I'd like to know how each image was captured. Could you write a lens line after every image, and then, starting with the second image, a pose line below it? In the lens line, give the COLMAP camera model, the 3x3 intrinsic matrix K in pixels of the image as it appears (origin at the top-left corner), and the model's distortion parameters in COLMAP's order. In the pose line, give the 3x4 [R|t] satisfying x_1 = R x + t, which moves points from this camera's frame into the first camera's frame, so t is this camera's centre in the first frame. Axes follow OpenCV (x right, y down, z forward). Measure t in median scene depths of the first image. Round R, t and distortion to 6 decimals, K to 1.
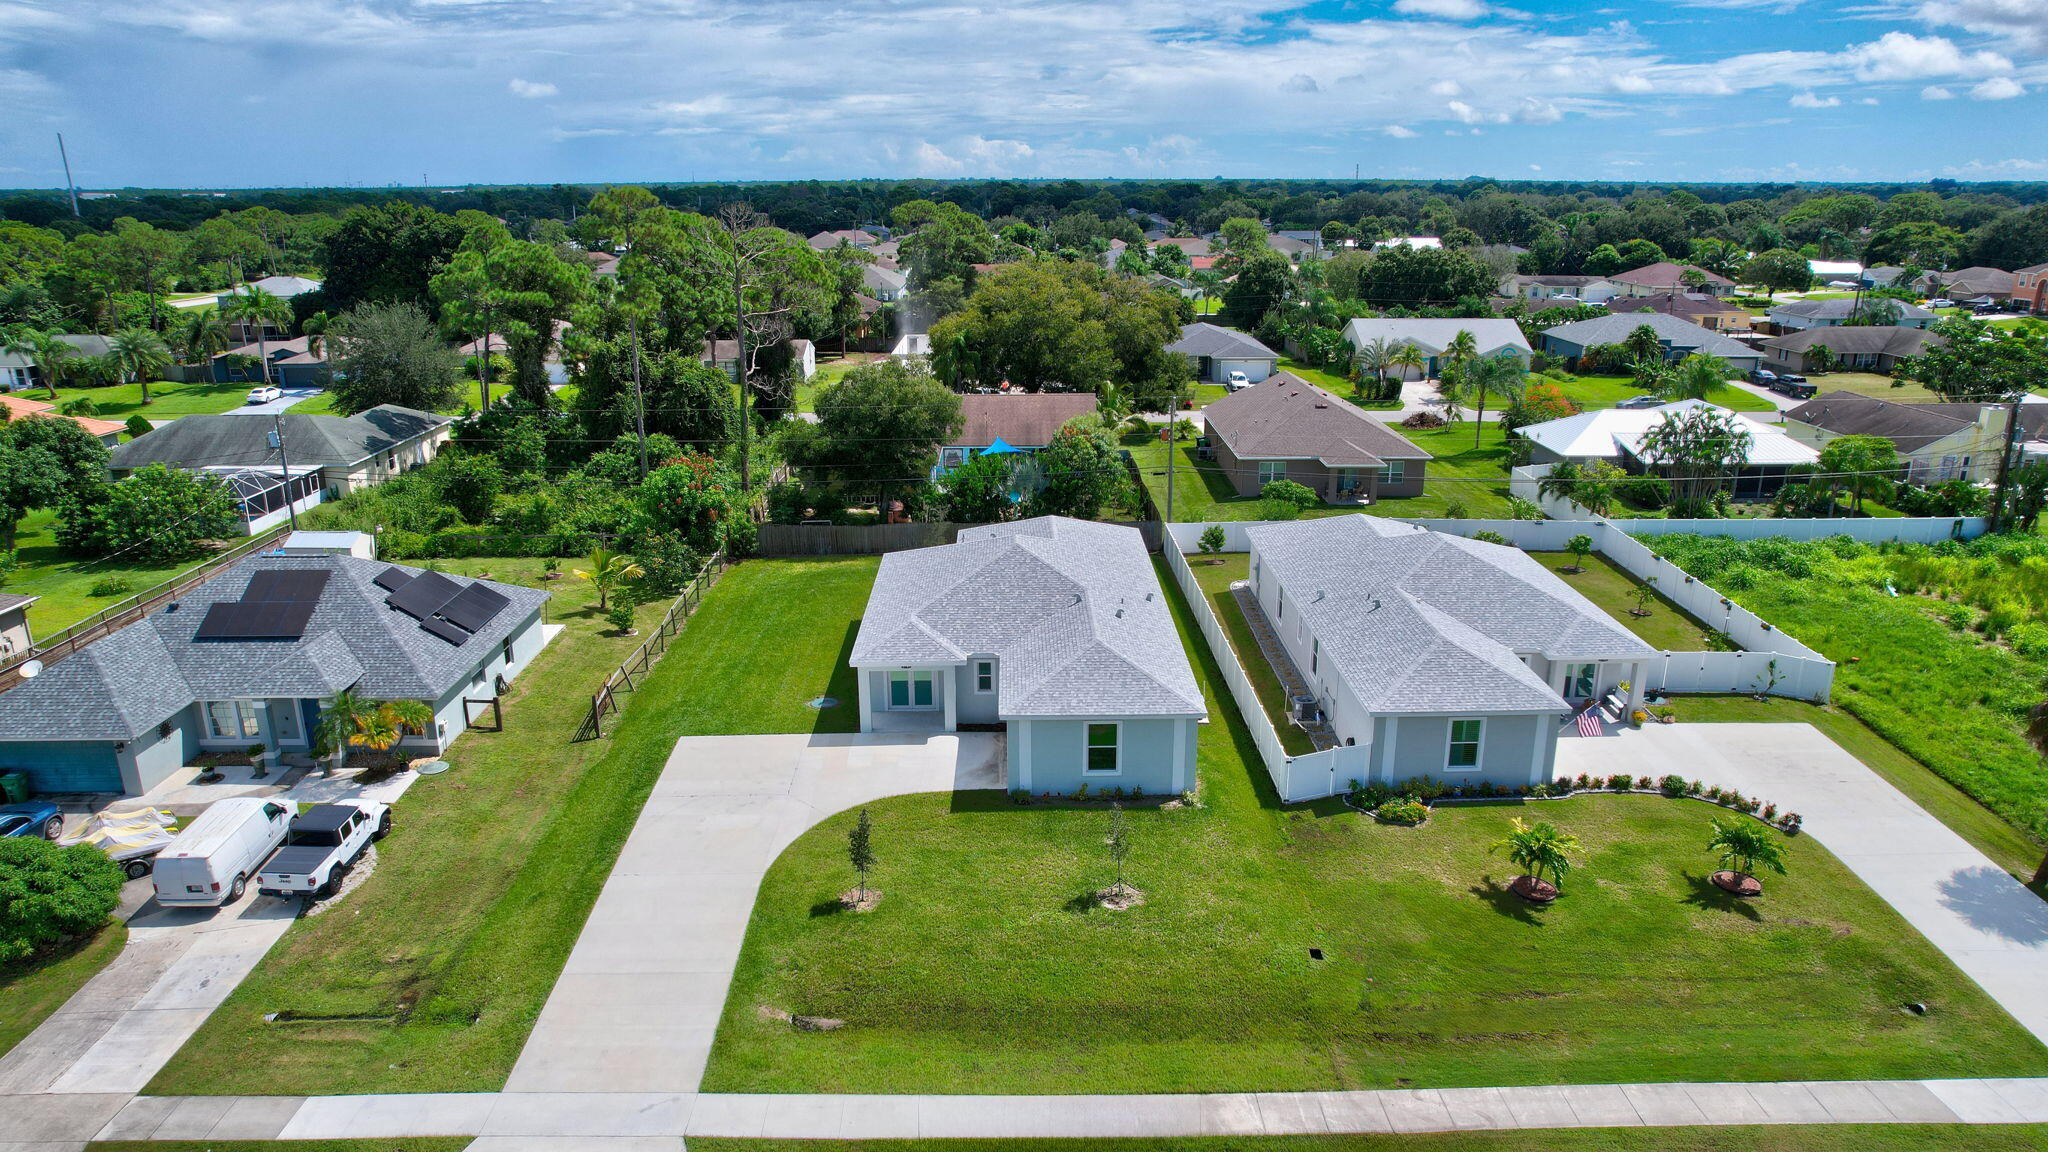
lens RADIAL K [[1315.1, 0, 1024.0], [0, 1315.1, 576.0], [0, 0, 1]] dist [-0.077114, 0.068266]
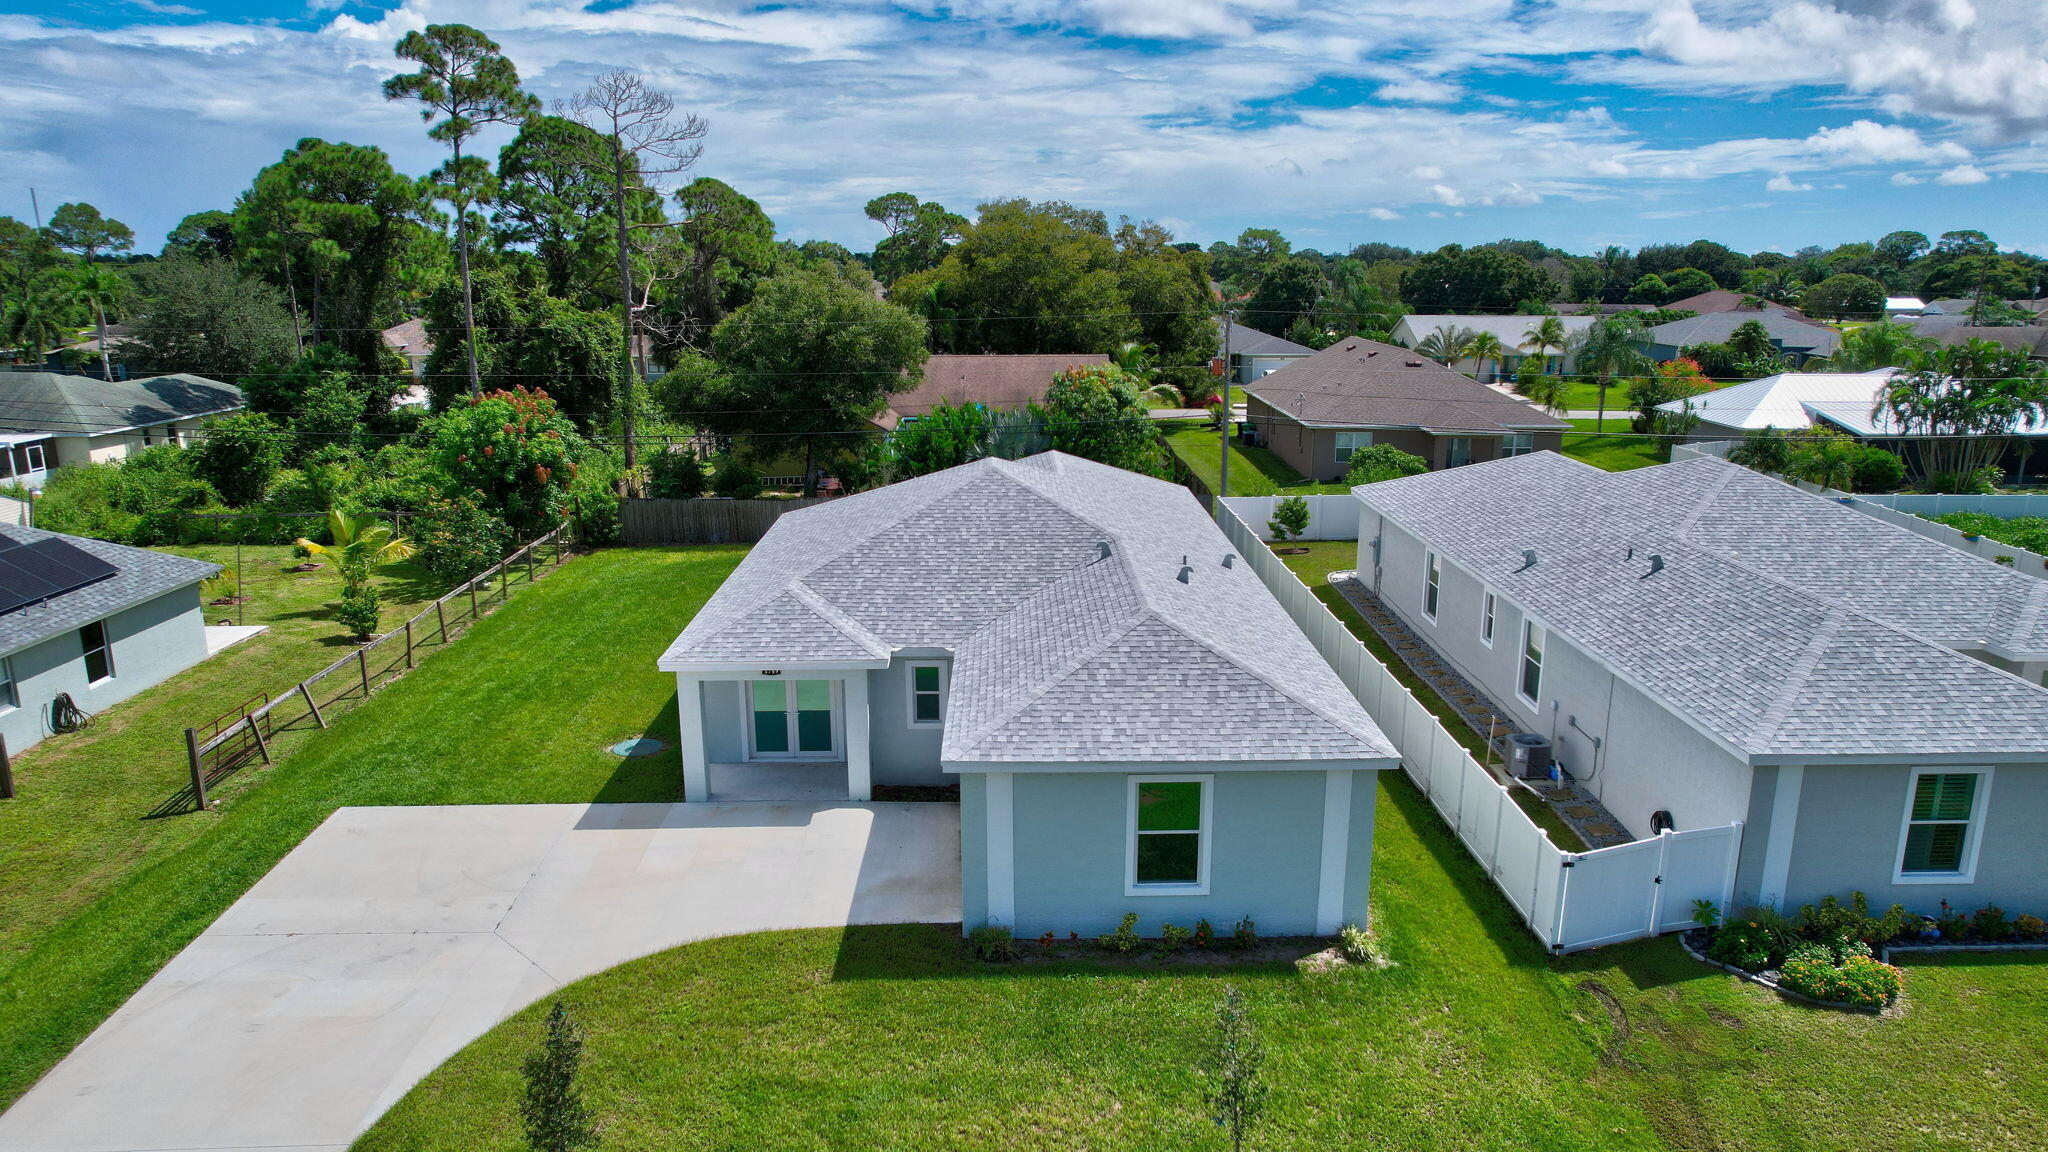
lens RADIAL K [[1315.1, 0, 1024.0], [0, 1315.1, 576.0], [0, 0, 1]] dist [-0.077114, 0.068266]
pose [[0.999994, 0.001691, 0.003052, 0.006865], [-0.001512, 0.998343, -0.057517, 0.060049], [-0.003144, 0.057512, 0.998340, 0.481655]]
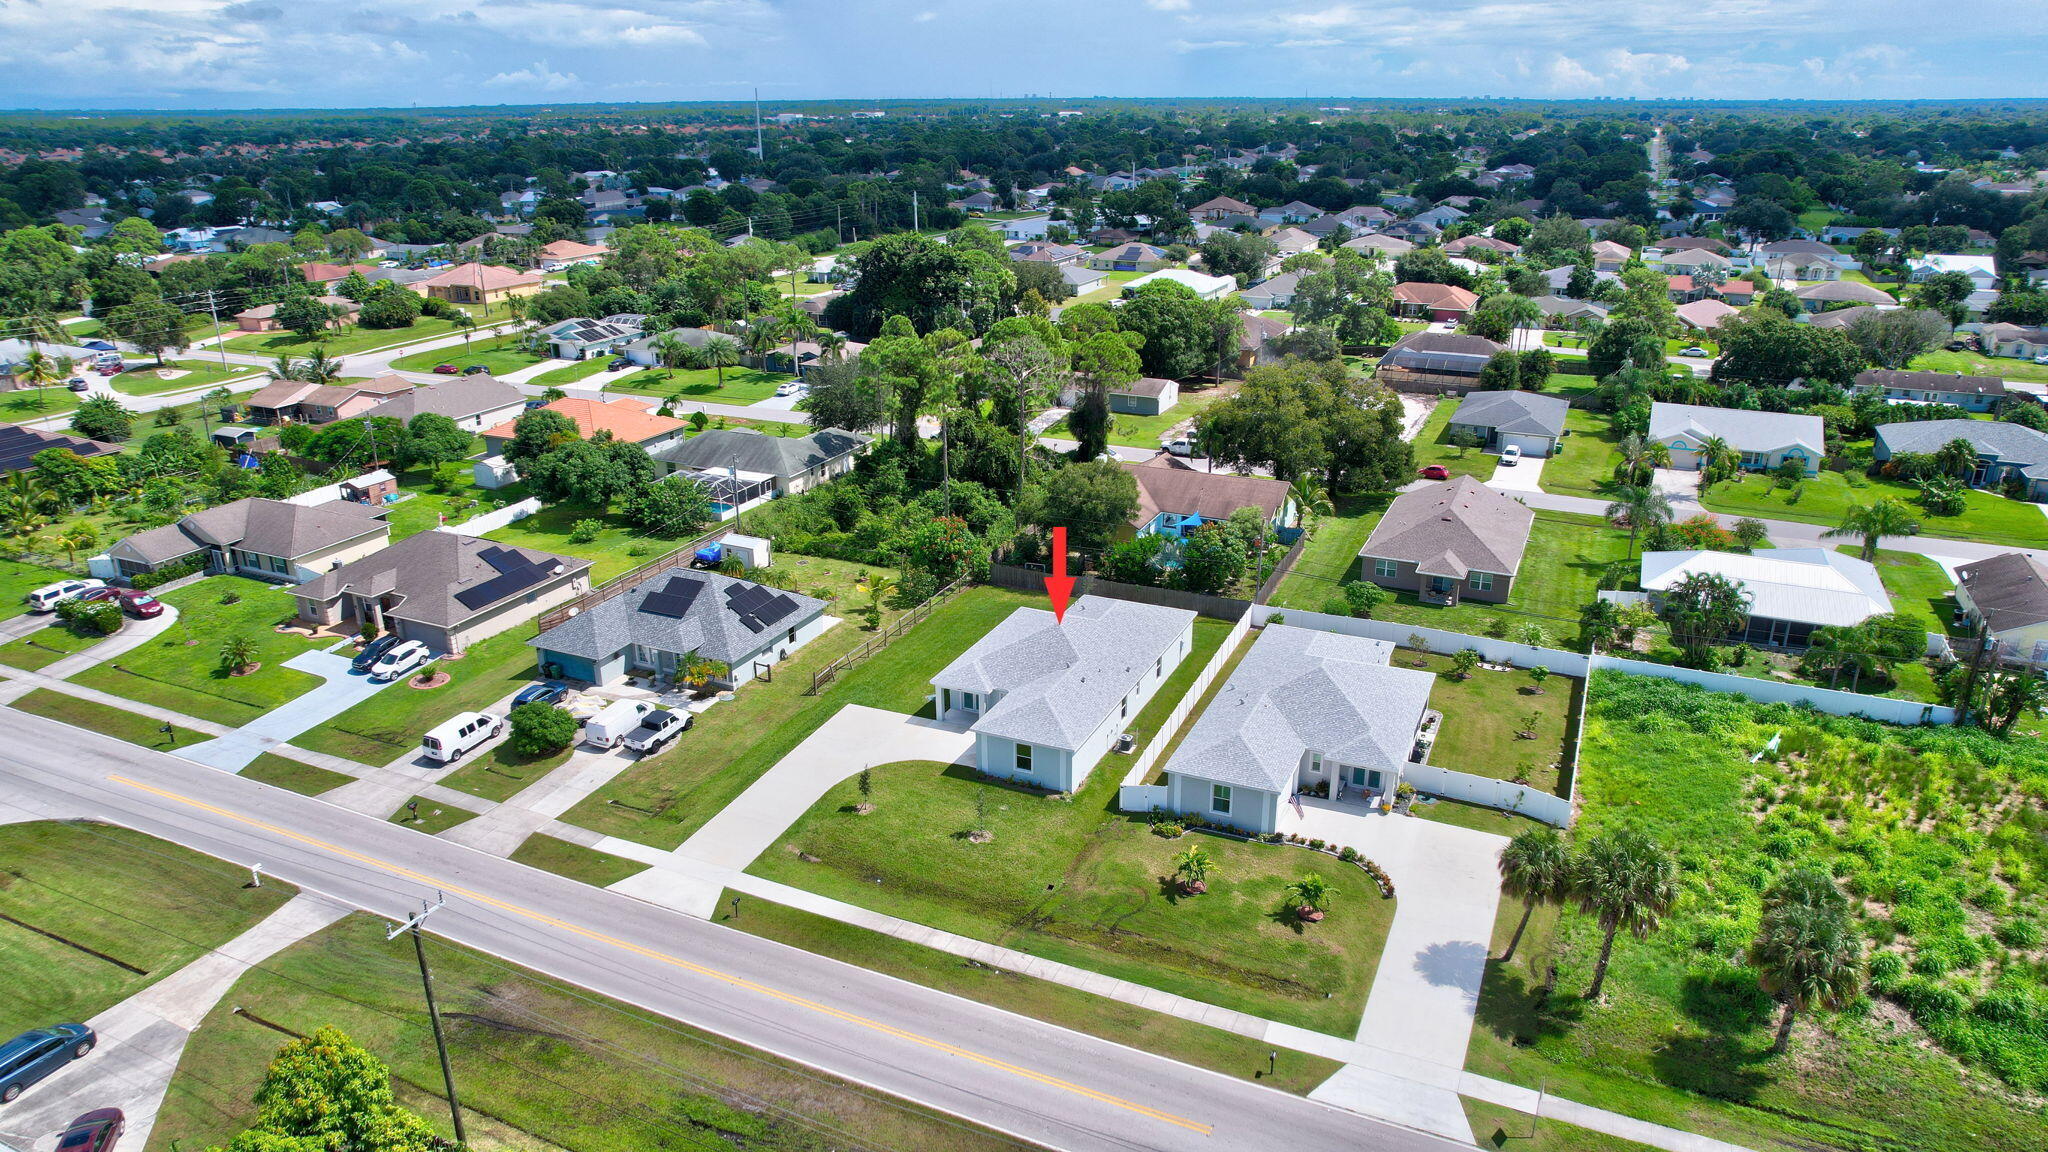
lens RADIAL K [[1315.1, 0, 1024.0], [0, 1315.1, 576.0], [0, 0, 1]] dist [-0.077114, 0.068266]
pose [[0.903505, 0.146865, -0.402629, 0.667310], [-0.121971, 0.988718, 0.086944, -0.241690], [0.410856, -0.029445, 0.911225, -0.560825]]
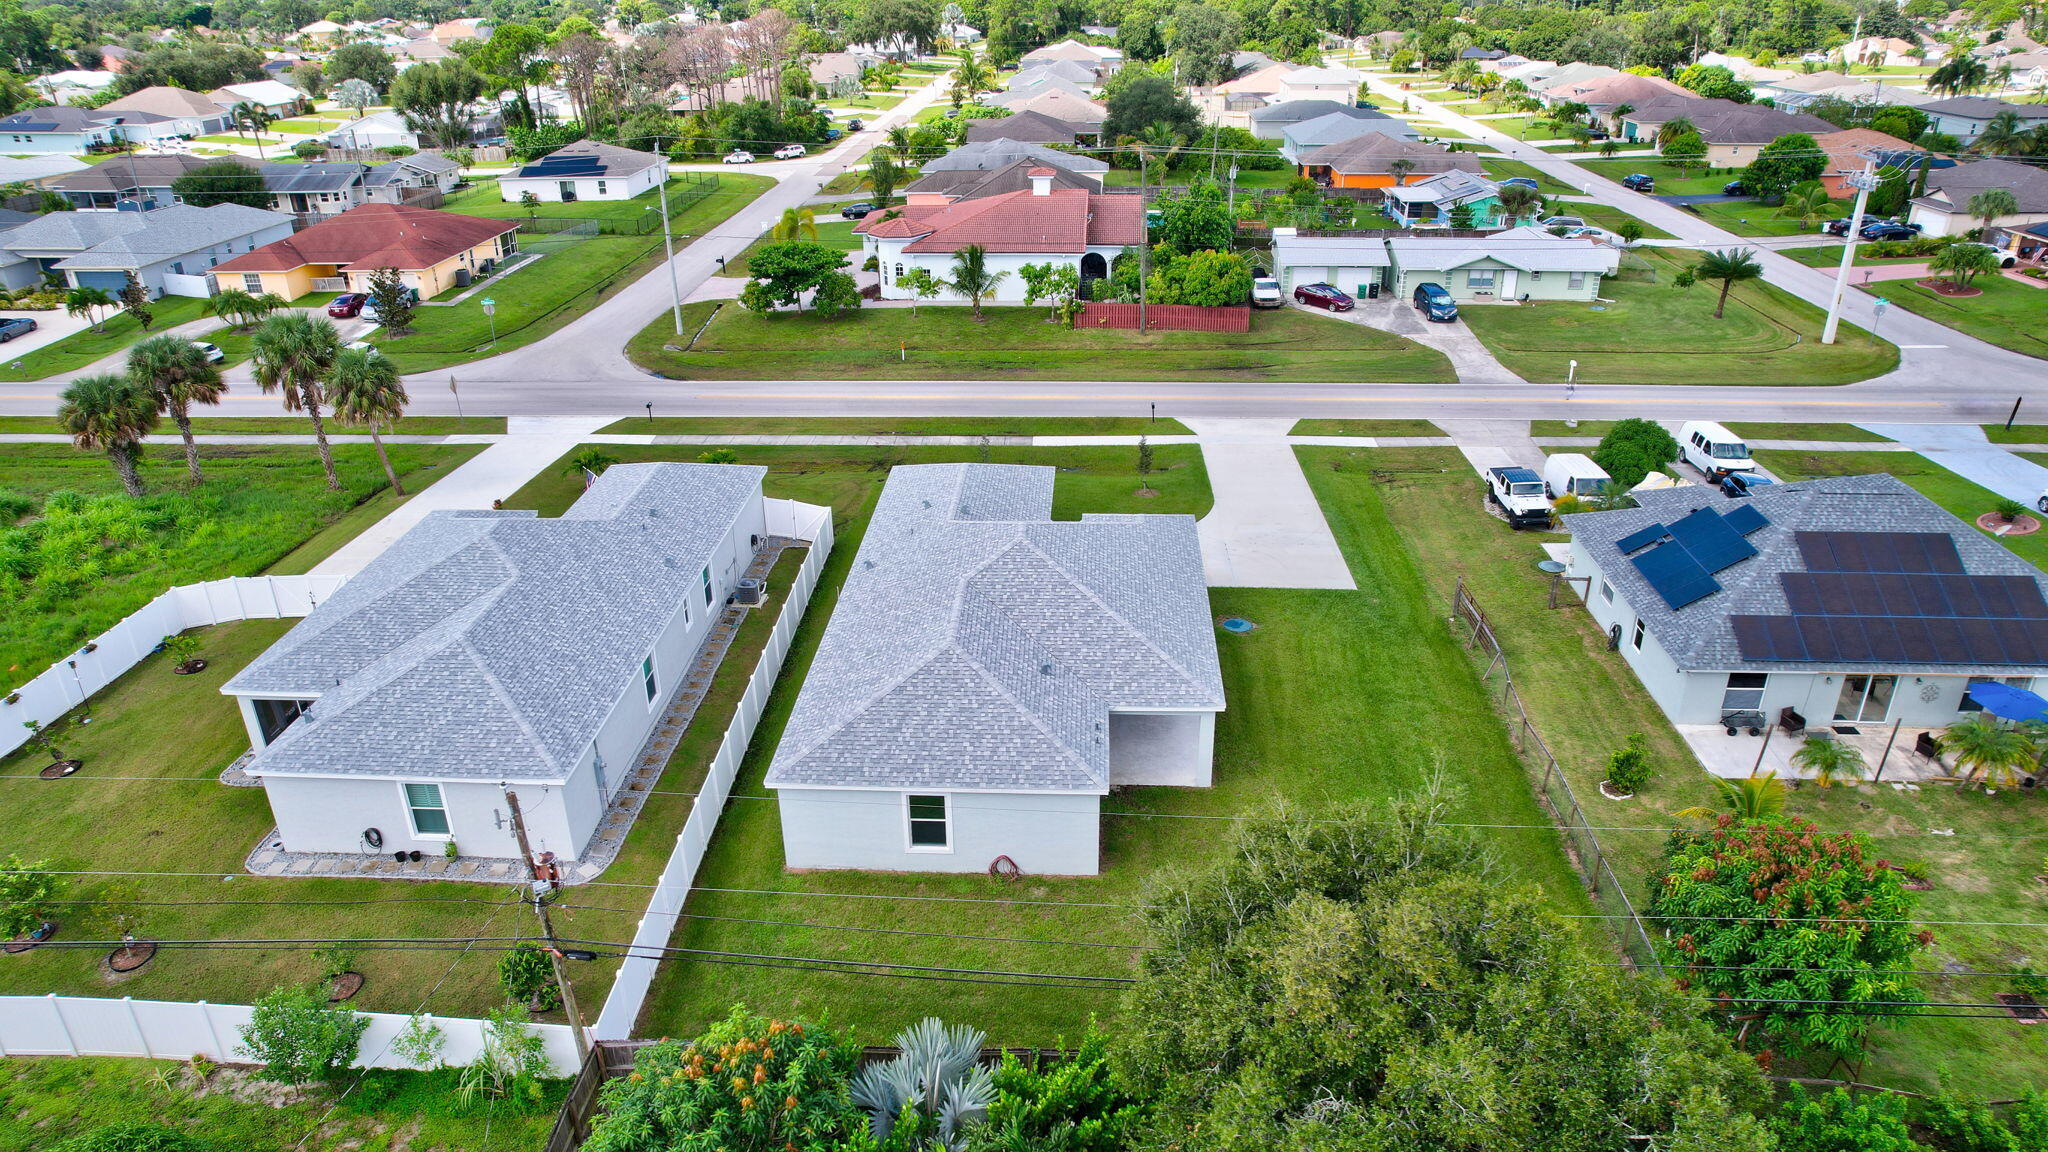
lens RADIAL K [[1315.1, 0, 1024.0], [0, 1315.1, 576.0], [0, 0, 1]] dist [-0.077114, 0.068266]
pose [[-0.998171, -0.019242, 0.057318, -0.052586], [0.024568, 0.737127, 0.675307, -0.597445], [-0.055245, 0.675480, -0.735306, 1.783767]]
